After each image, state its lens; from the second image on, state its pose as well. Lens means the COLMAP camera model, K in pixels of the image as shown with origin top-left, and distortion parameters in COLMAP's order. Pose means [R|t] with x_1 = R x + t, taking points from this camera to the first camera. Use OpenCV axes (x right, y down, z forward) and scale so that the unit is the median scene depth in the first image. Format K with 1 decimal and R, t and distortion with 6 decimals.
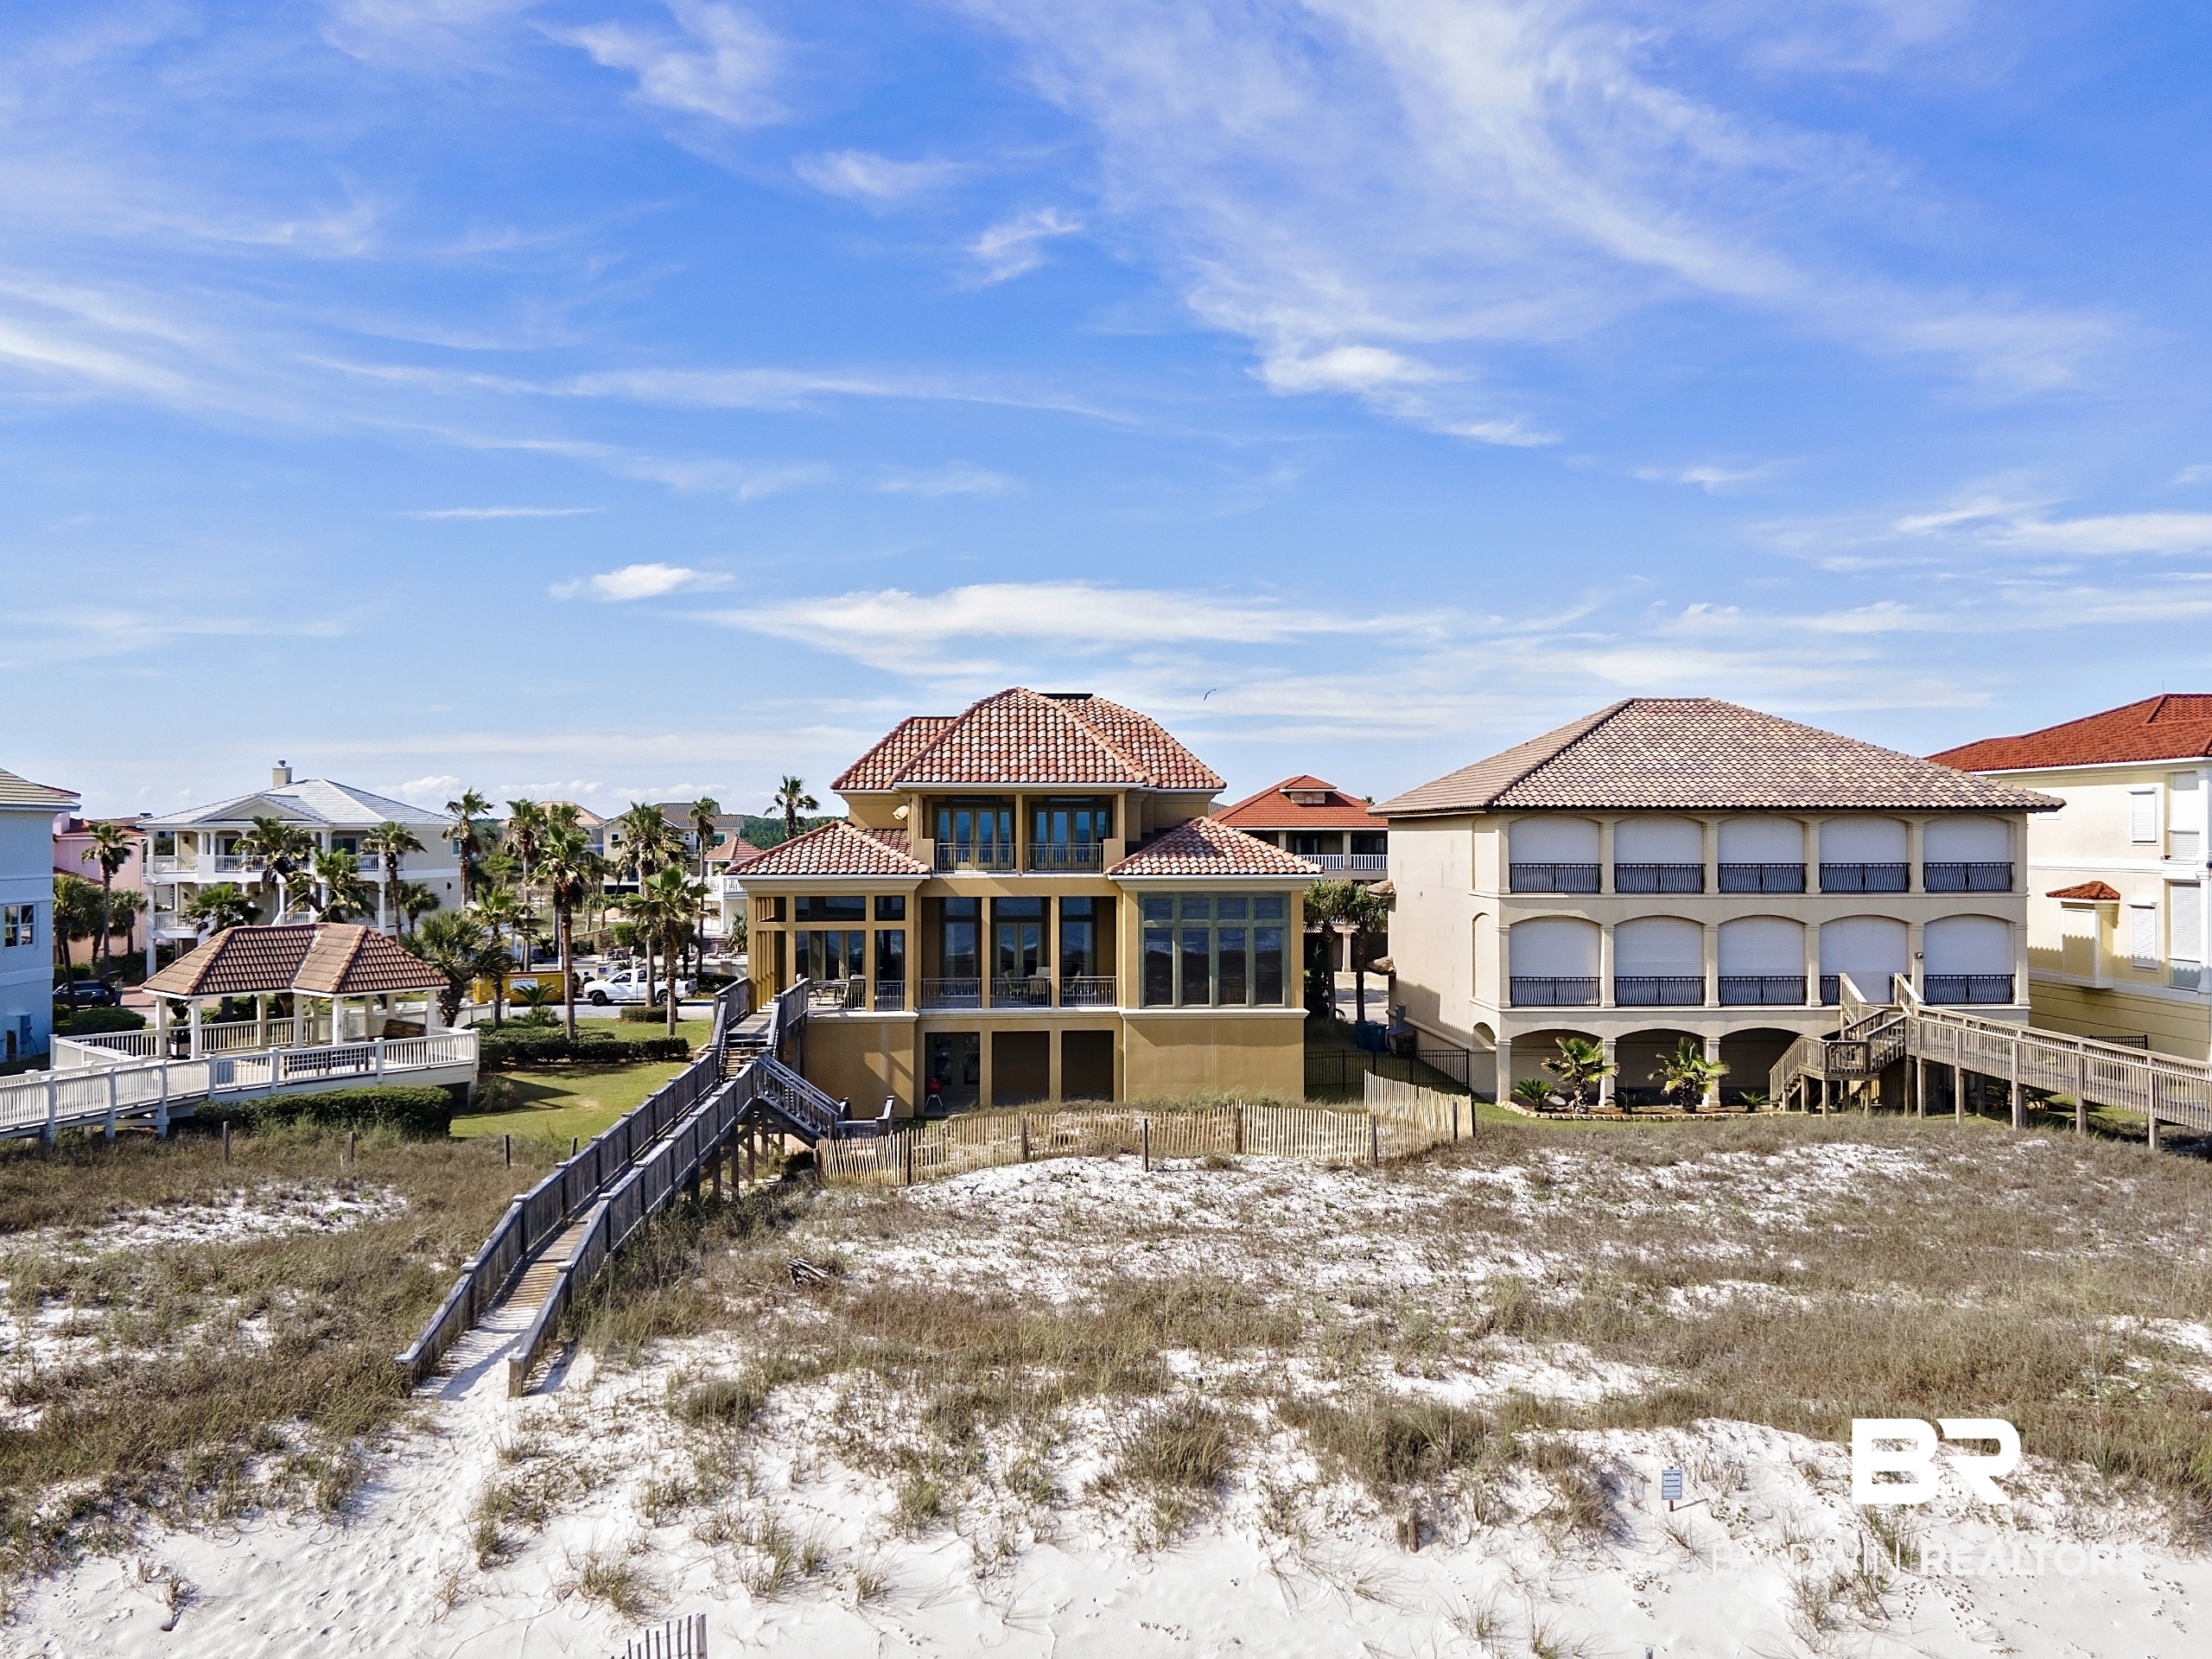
lens RADIAL K [[1612.9, 0, 1110.3], [0, 1612.9, 808.7], [0, 0, 1]] dist [0.046873, 0.000673]
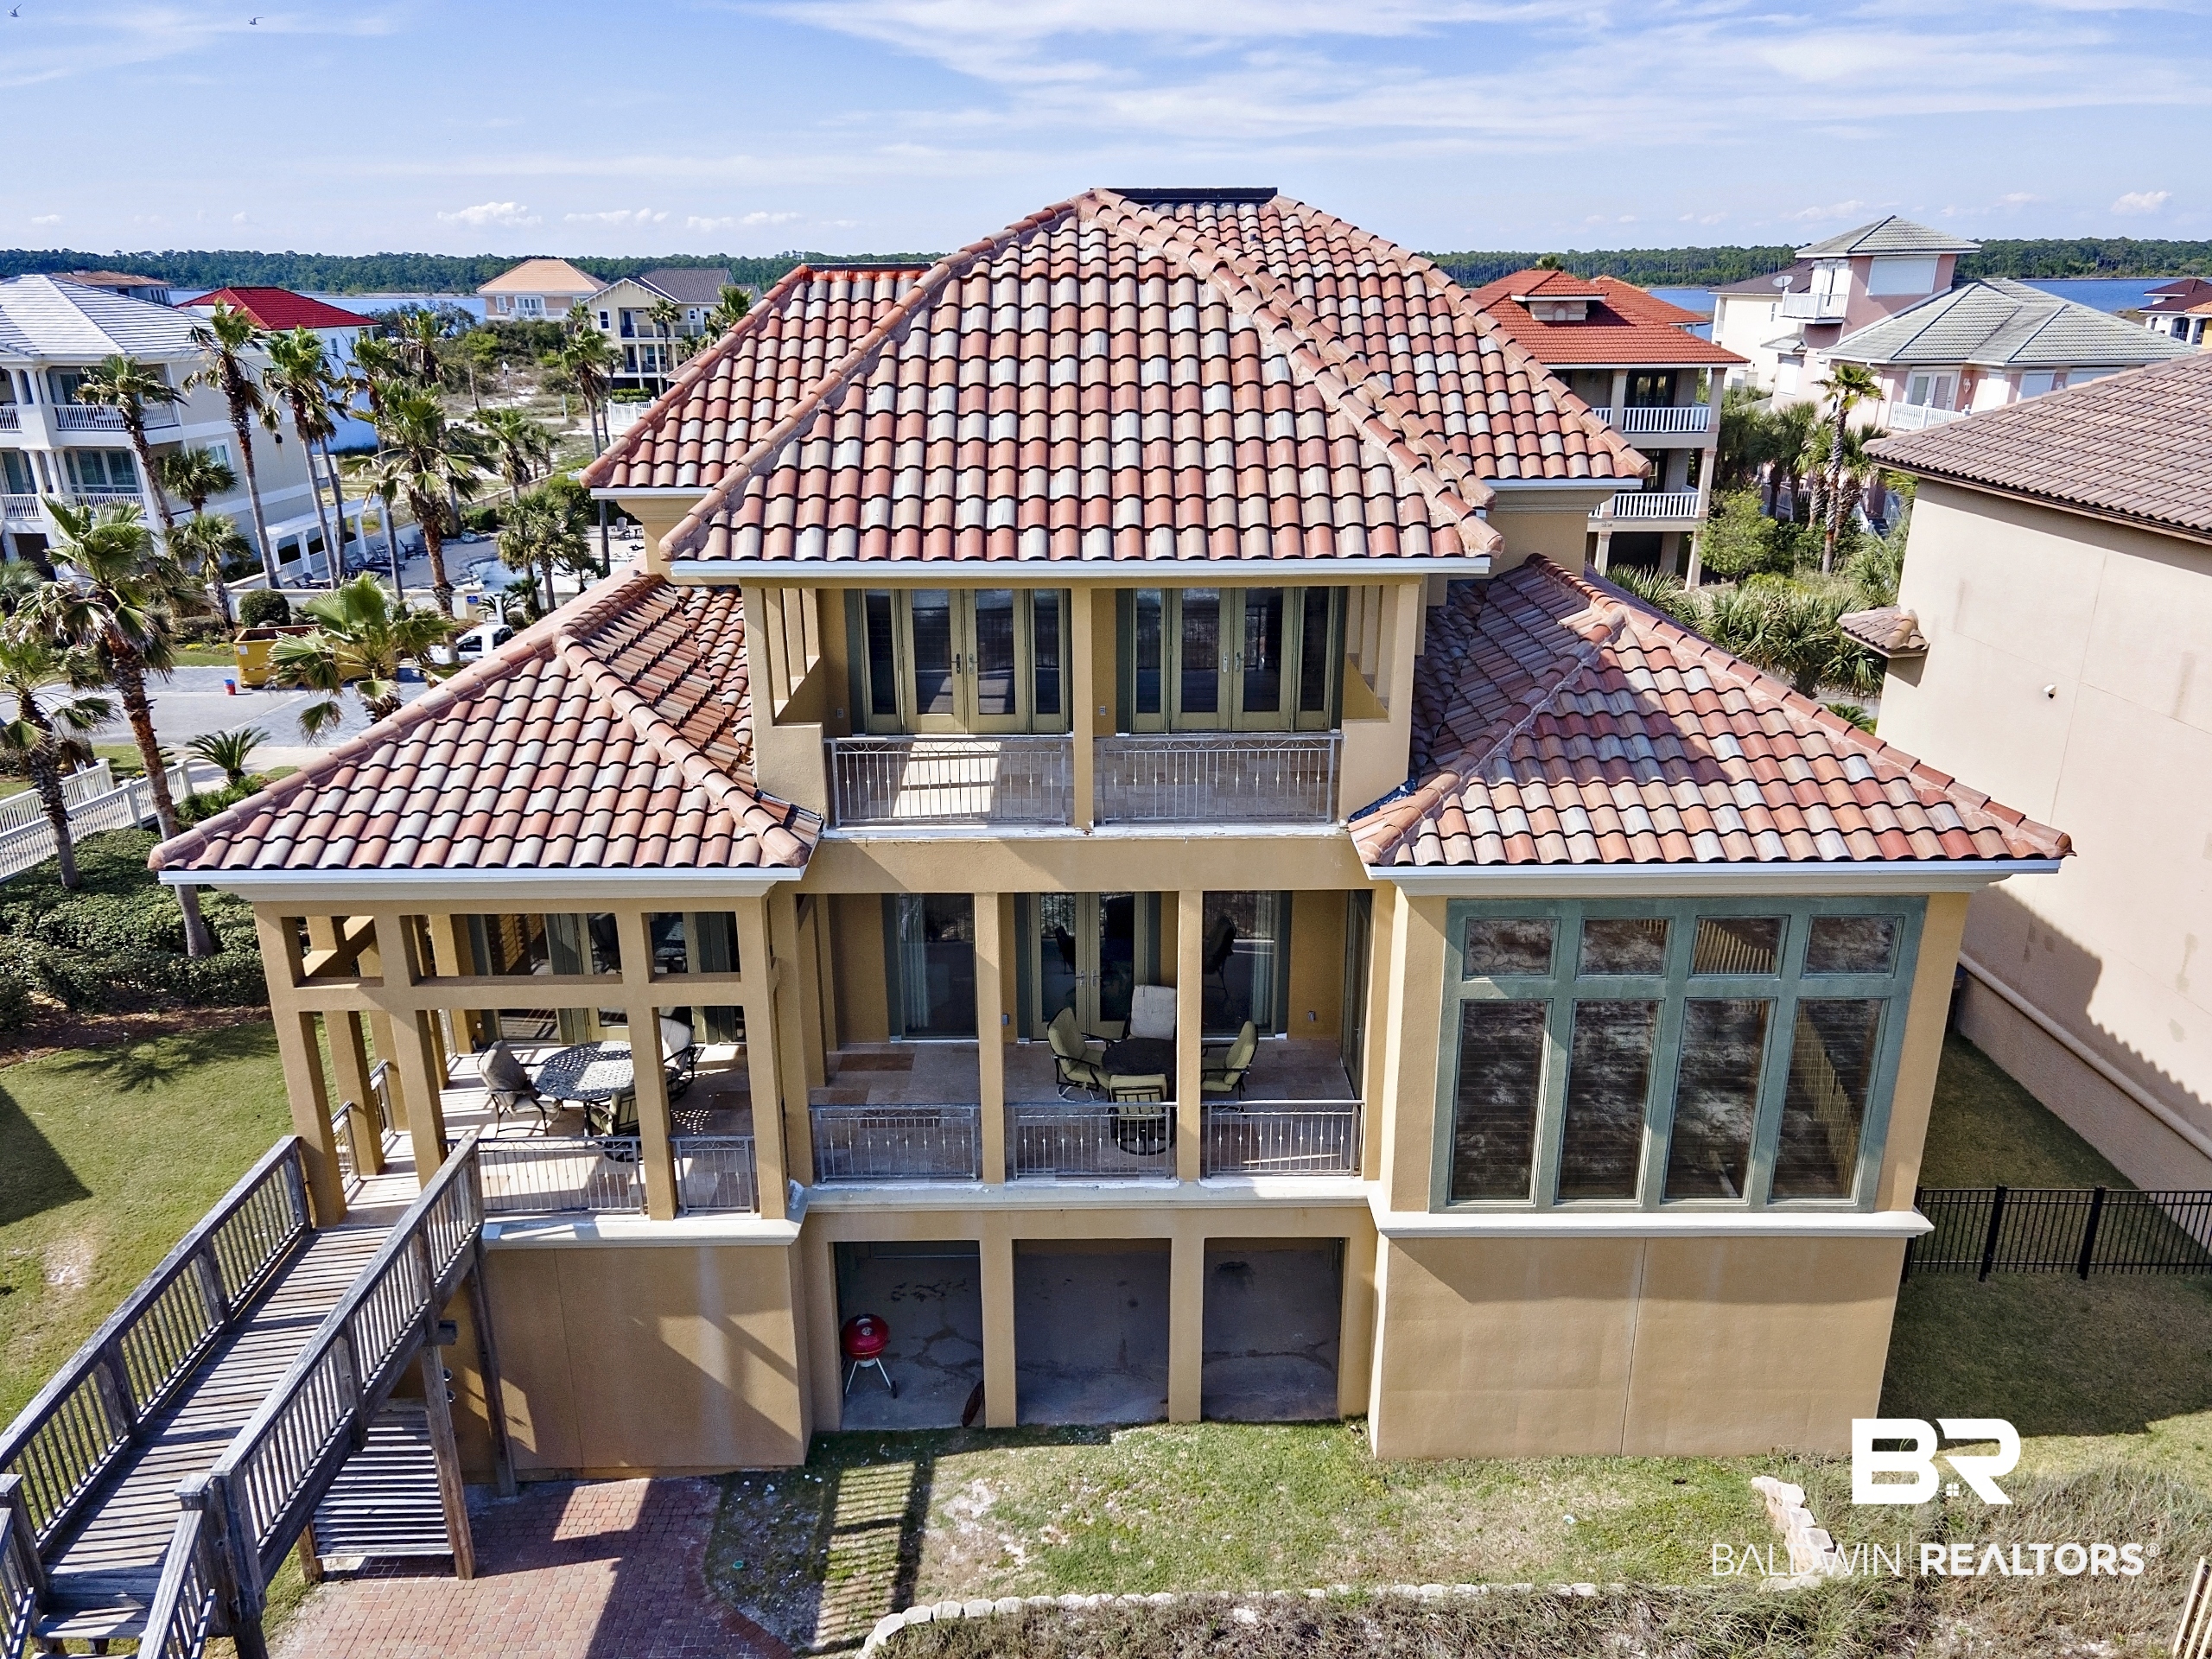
lens RADIAL K [[1612.9, 0, 1109.9], [0, 1612.9, 831.3], [0, 0, 1]] dist [0.046873, 0.000673]
pose [[0.997826, 0.019579, -0.062923, -0.030222], [0.003133, 0.939670, 0.342068, -0.071426], [0.065824, -0.341521, 0.937566, 0.687691]]
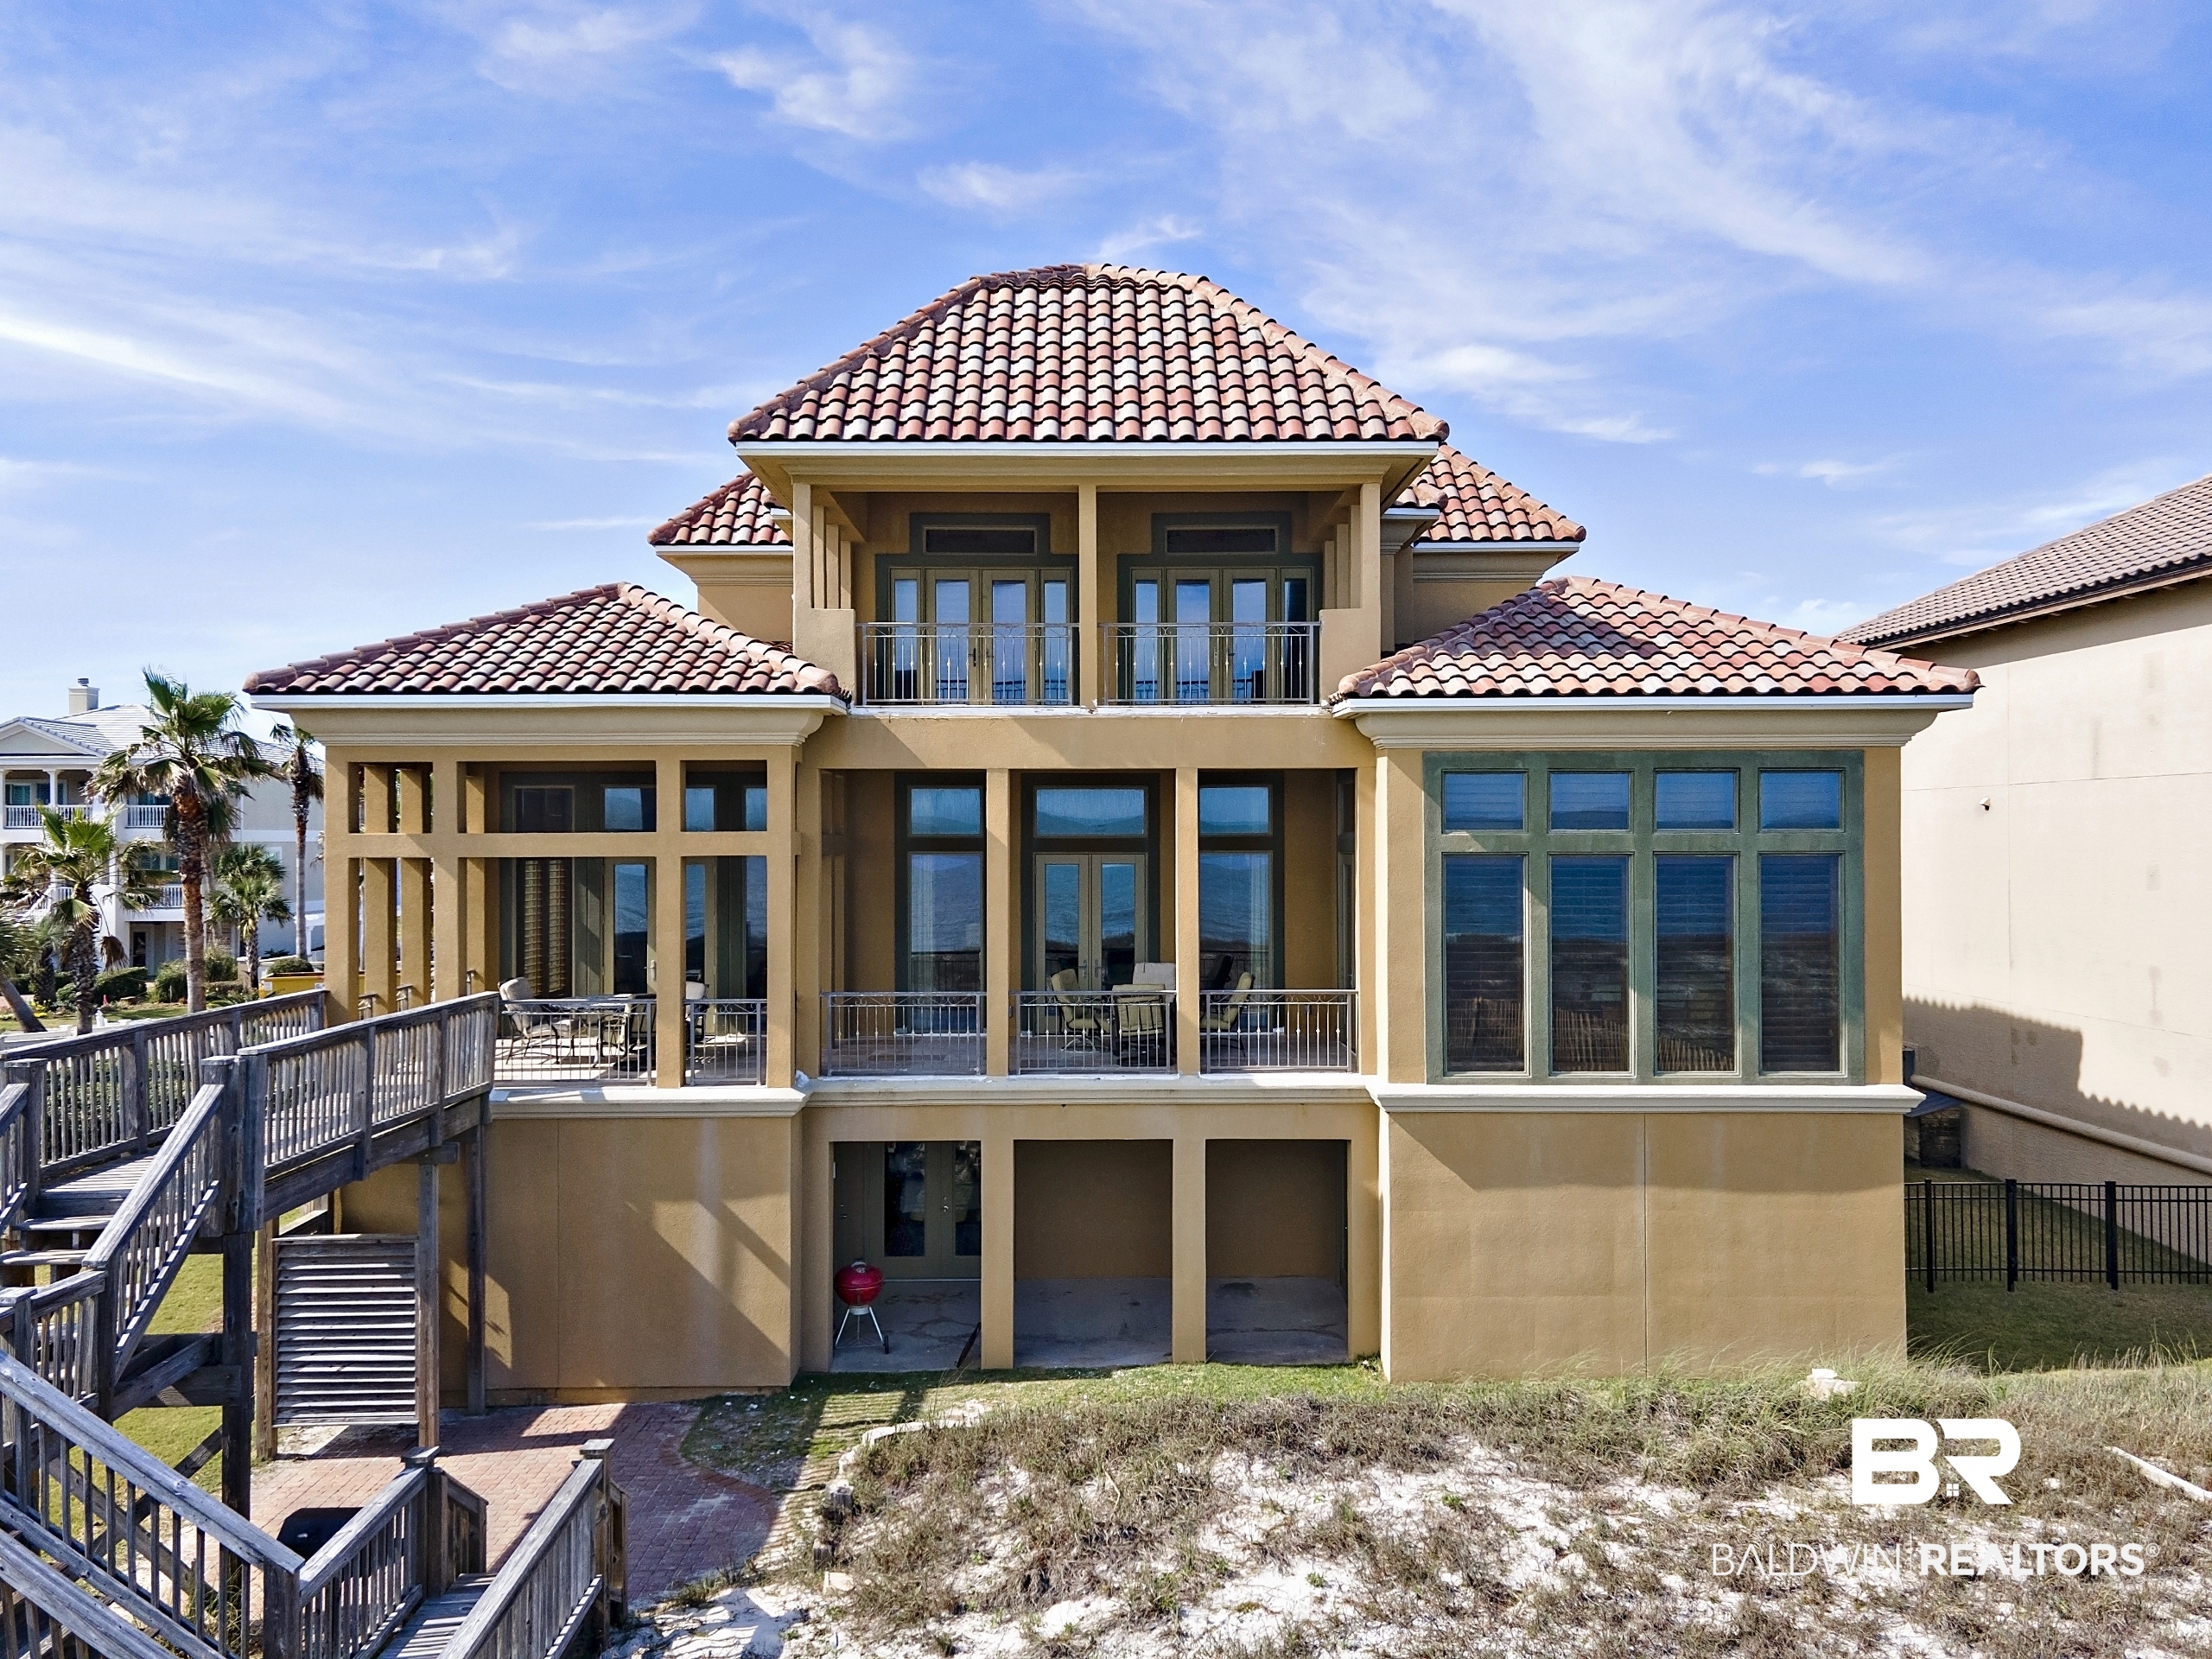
lens RADIAL K [[1612.9, 0, 1109.1], [0, 1612.9, 842.1], [0, 0, 1]] dist [0.046873, 0.000673]
pose [[0.997805, -0.000977, -0.066206, -0.027698], [0.001496, 0.999969, 0.007789, 0.067975], [0.066196, -0.007871, 0.997776, 0.635796]]
